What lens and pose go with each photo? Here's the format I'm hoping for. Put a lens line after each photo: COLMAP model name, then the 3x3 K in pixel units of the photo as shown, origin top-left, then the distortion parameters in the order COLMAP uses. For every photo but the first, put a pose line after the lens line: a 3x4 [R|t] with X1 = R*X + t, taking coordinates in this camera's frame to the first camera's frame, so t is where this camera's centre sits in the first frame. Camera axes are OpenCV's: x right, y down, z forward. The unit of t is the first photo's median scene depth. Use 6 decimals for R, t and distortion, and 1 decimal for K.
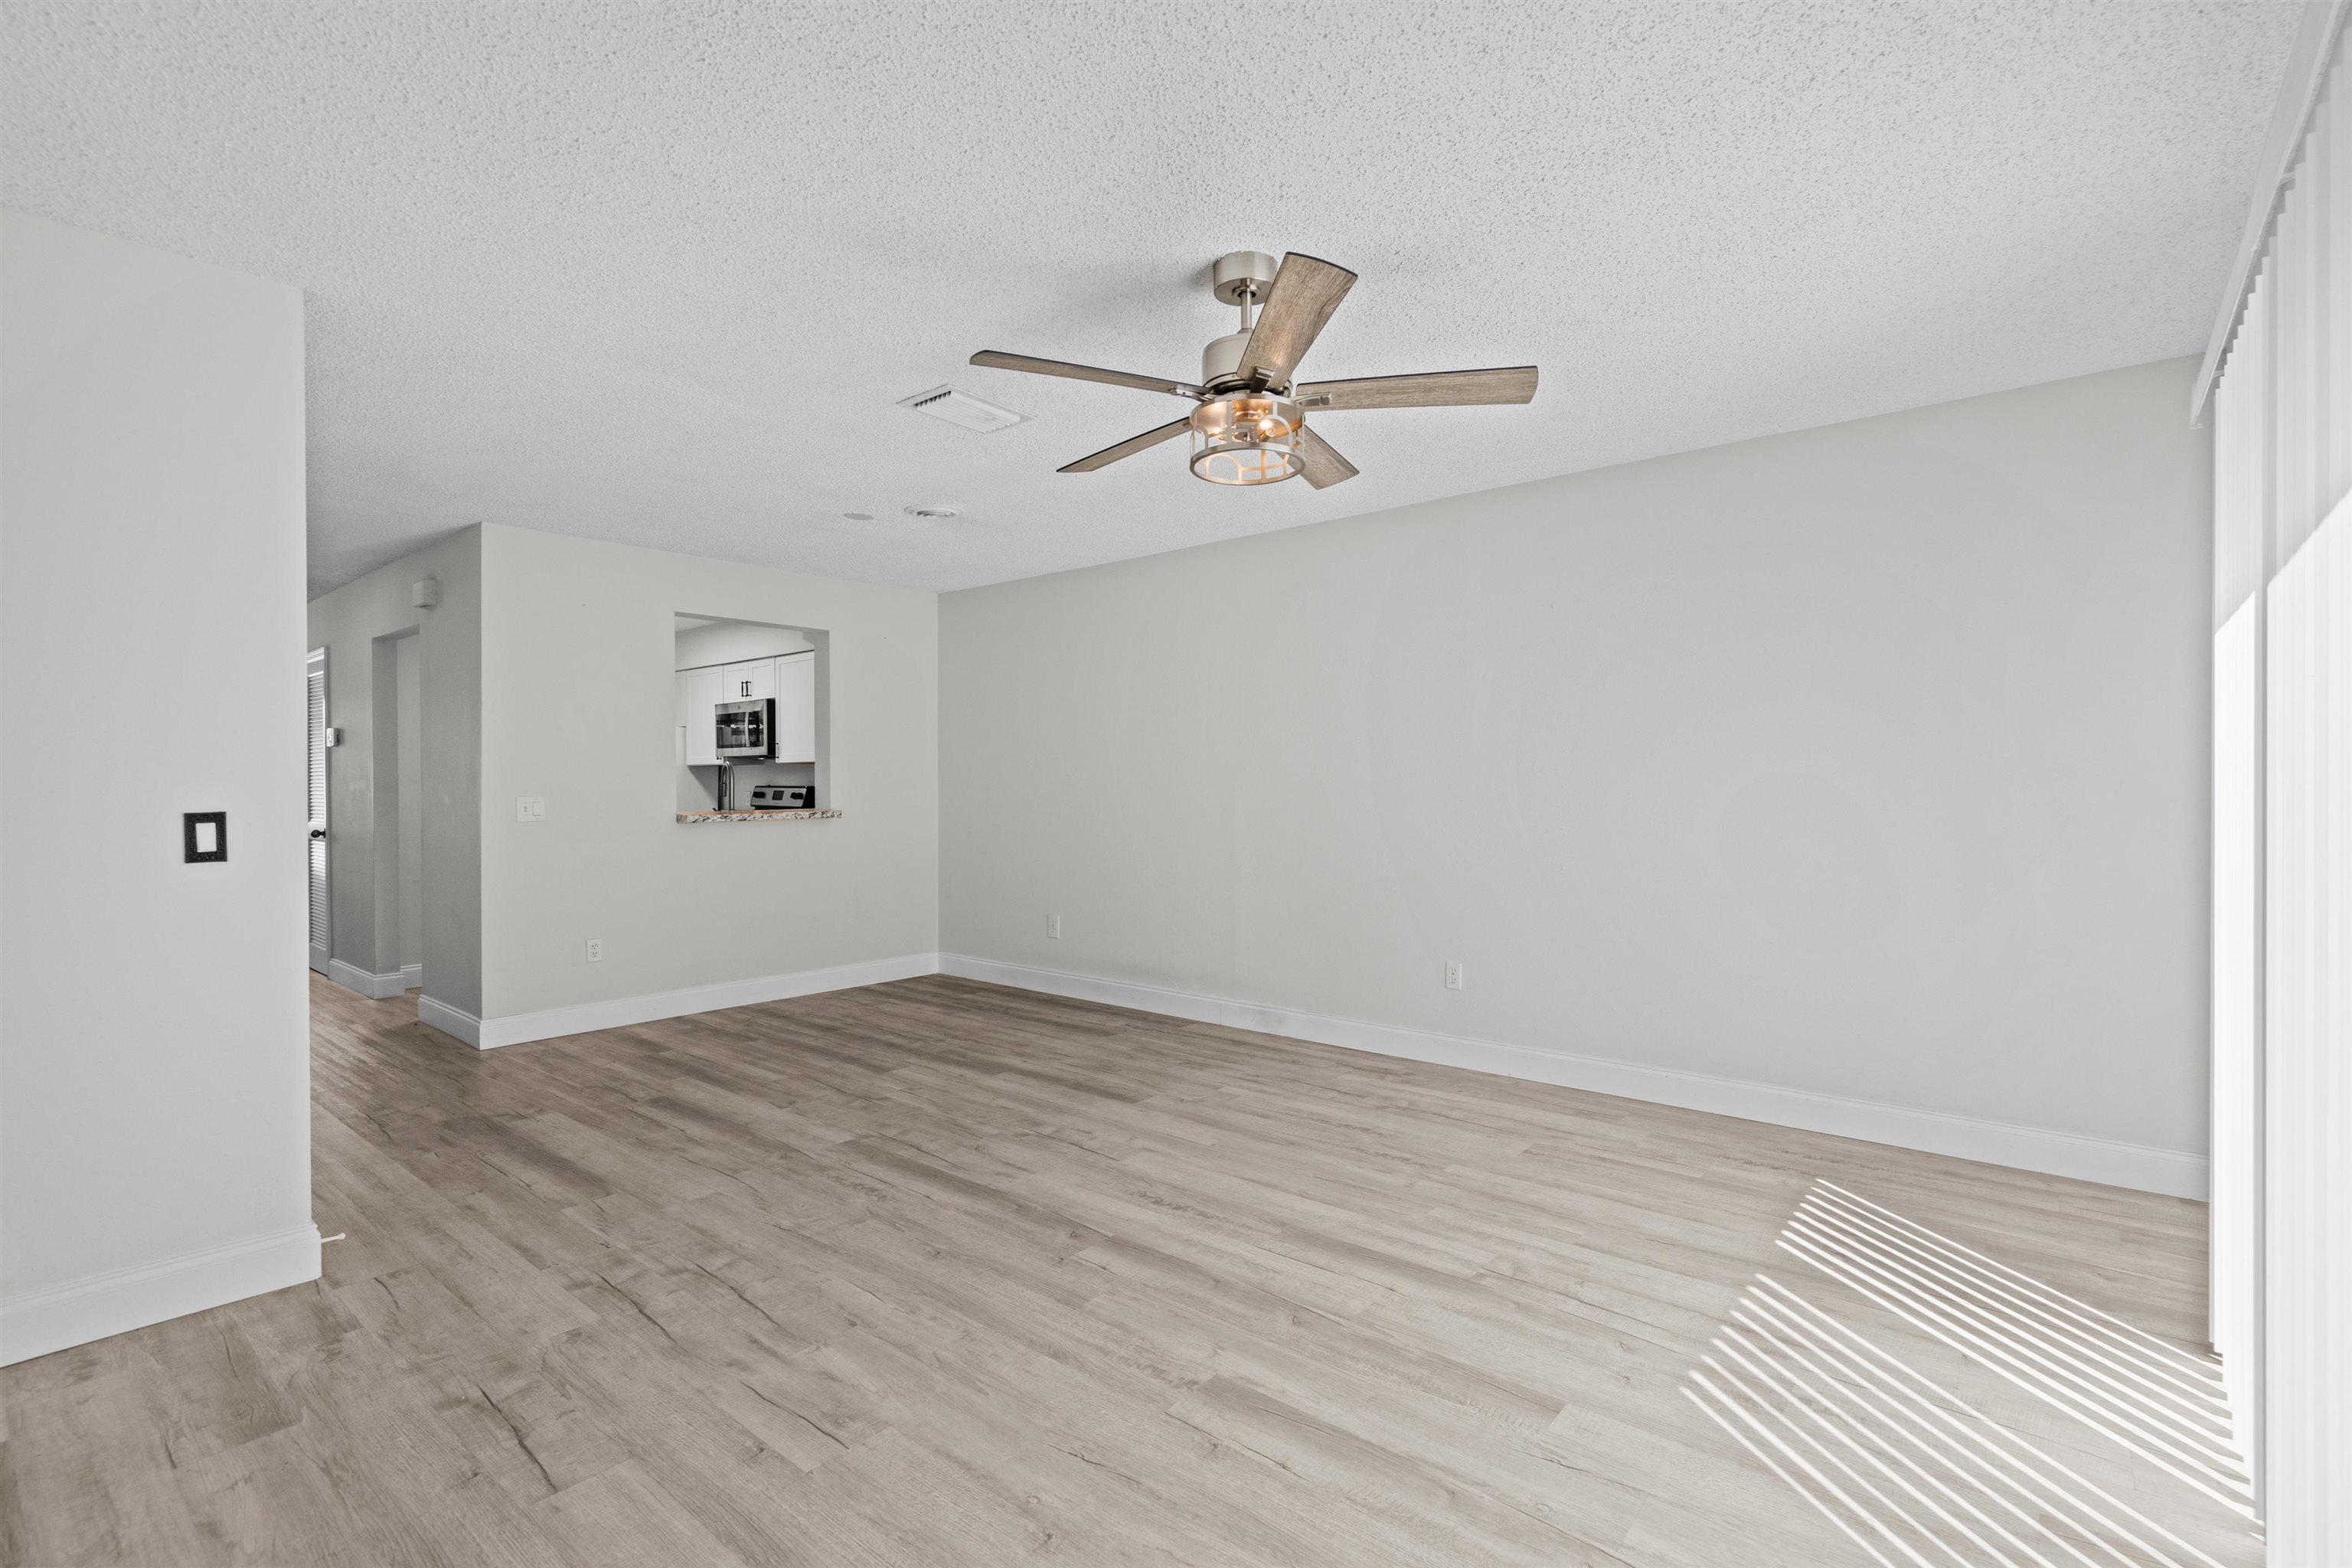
lens RADIAL K [[1072.9, 0, 1176.0], [0, 1072.9, 784.0], [0, 0, 1]] dist [-0.004034, -0.000229]
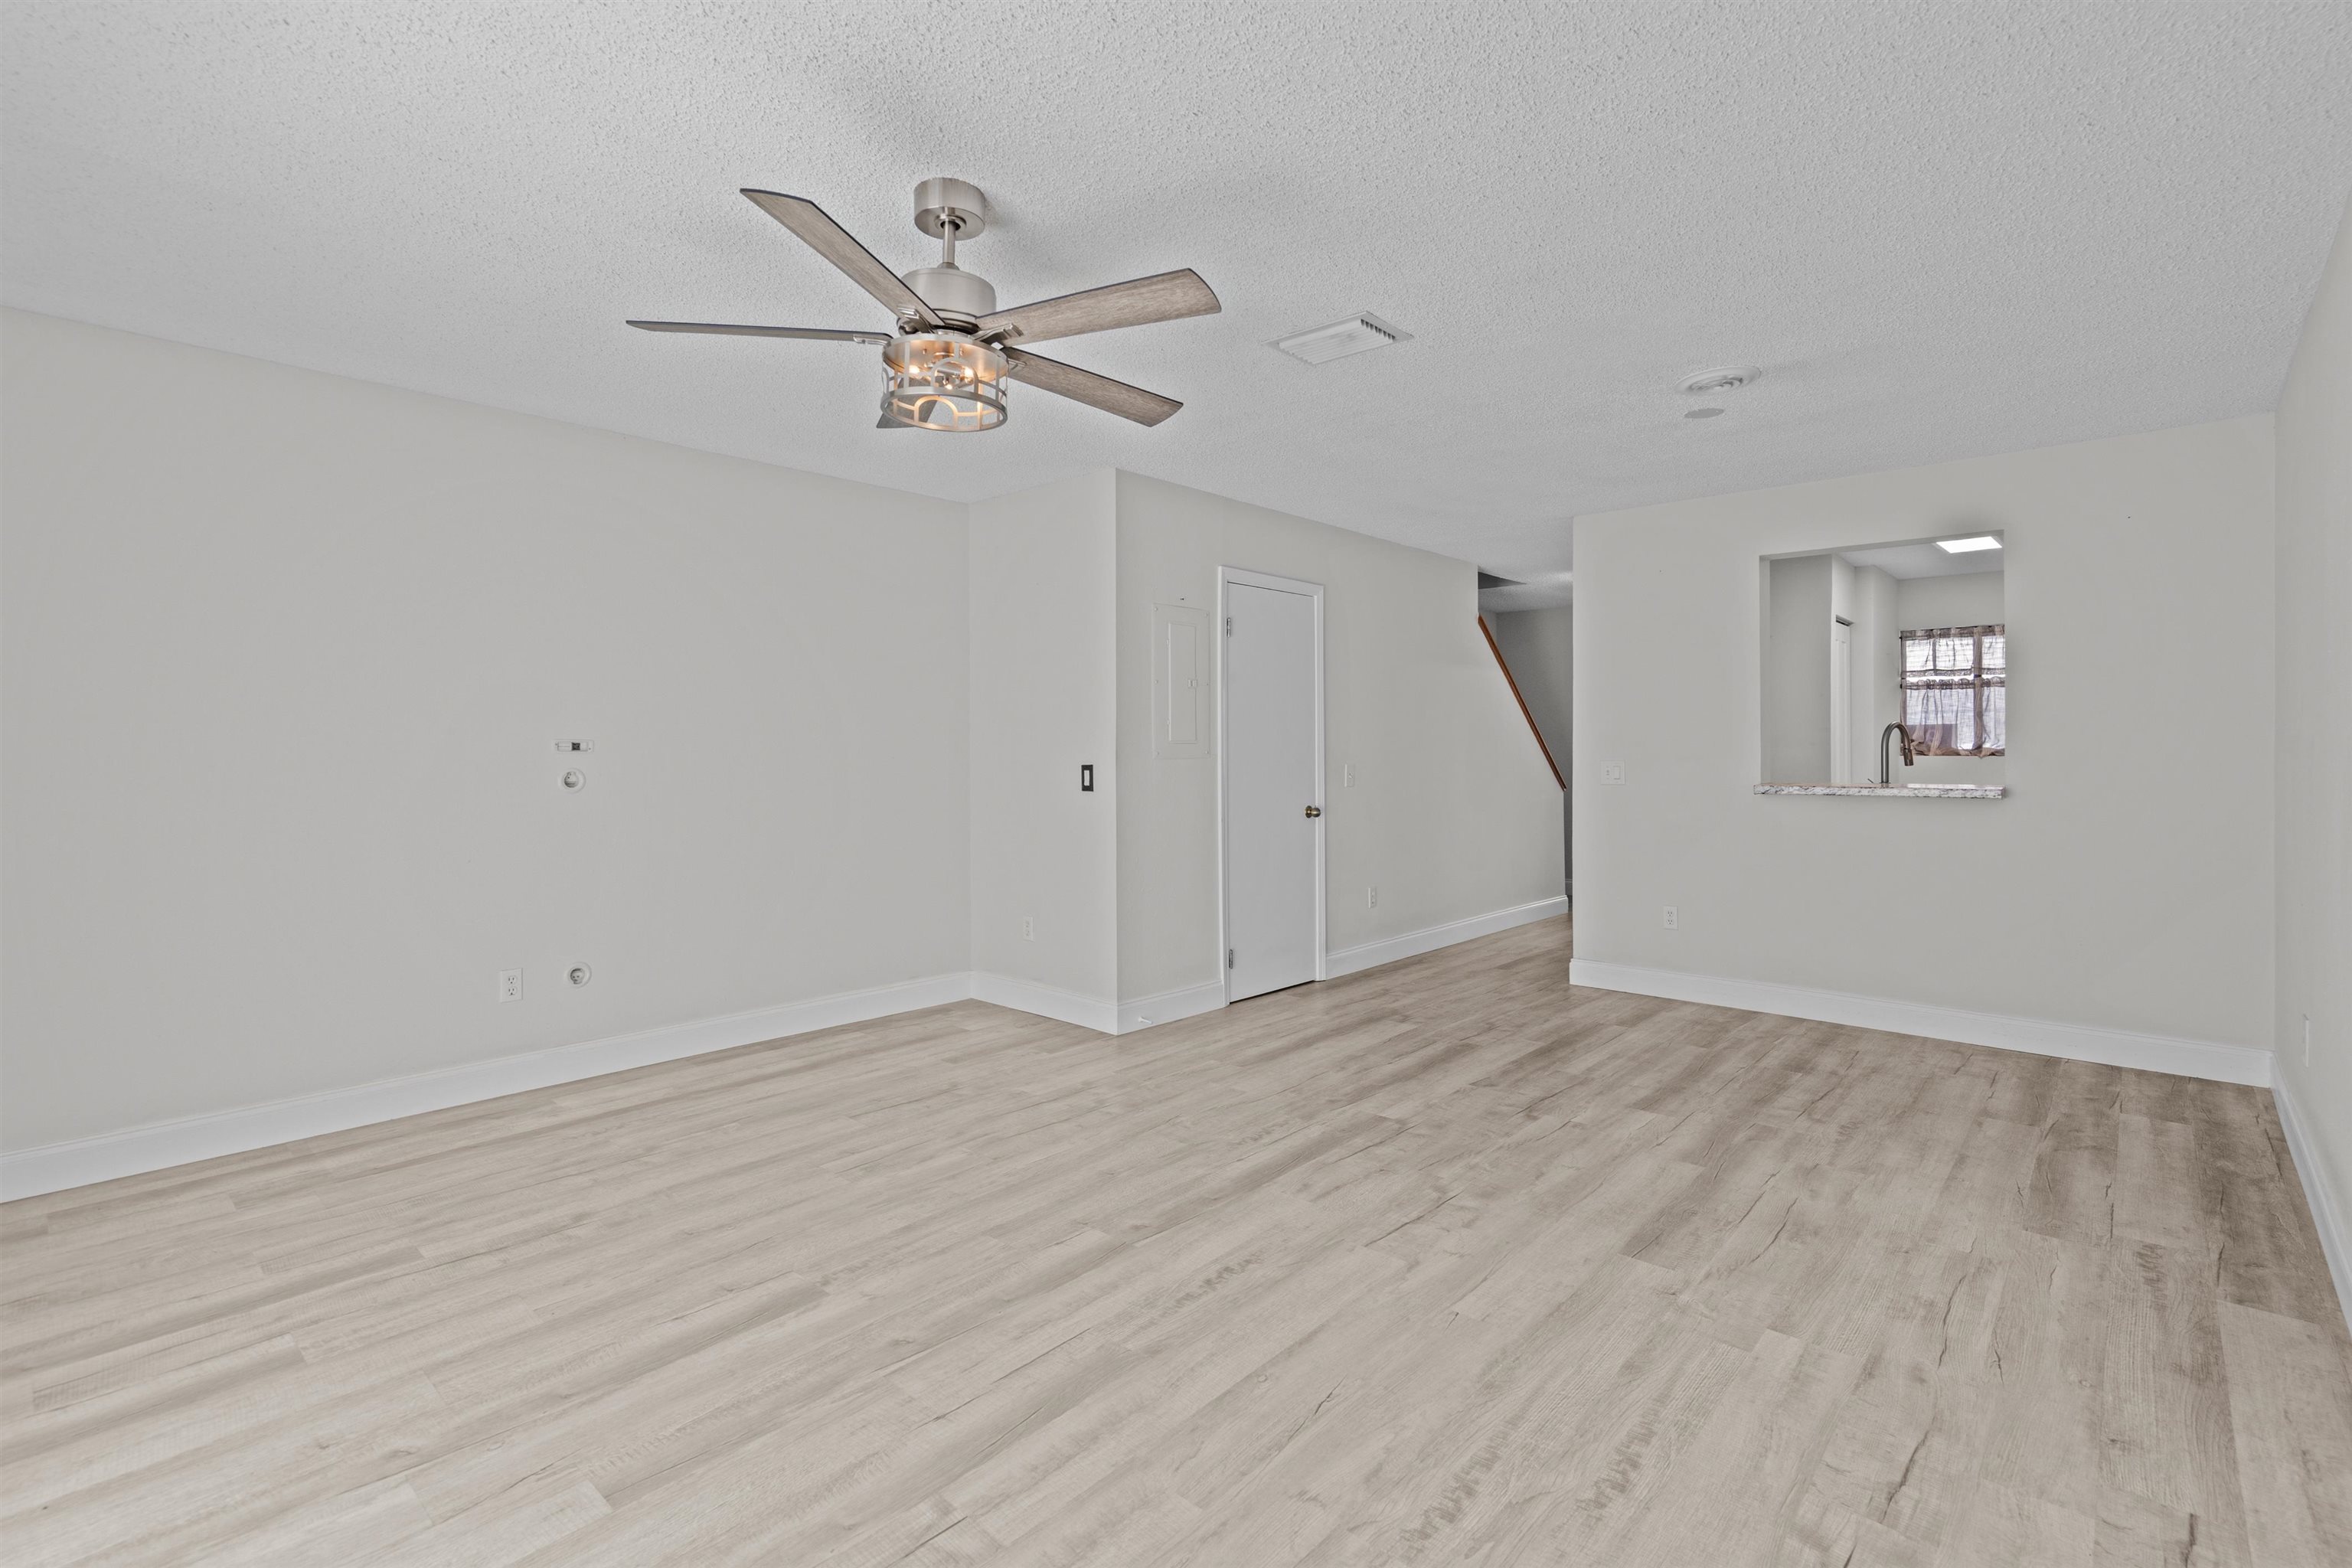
lens RADIAL K [[1072.9, 0, 1176.0], [0, 1072.9, 784.0], [0, 0, 1]] dist [-0.004034, -0.000229]
pose [[-0.041607, 0.035660, -0.998497, 0.873503], [0.000244, 0.999363, 0.035680, -0.006398], [0.999134, 0.001241, -0.041589, 1.114607]]
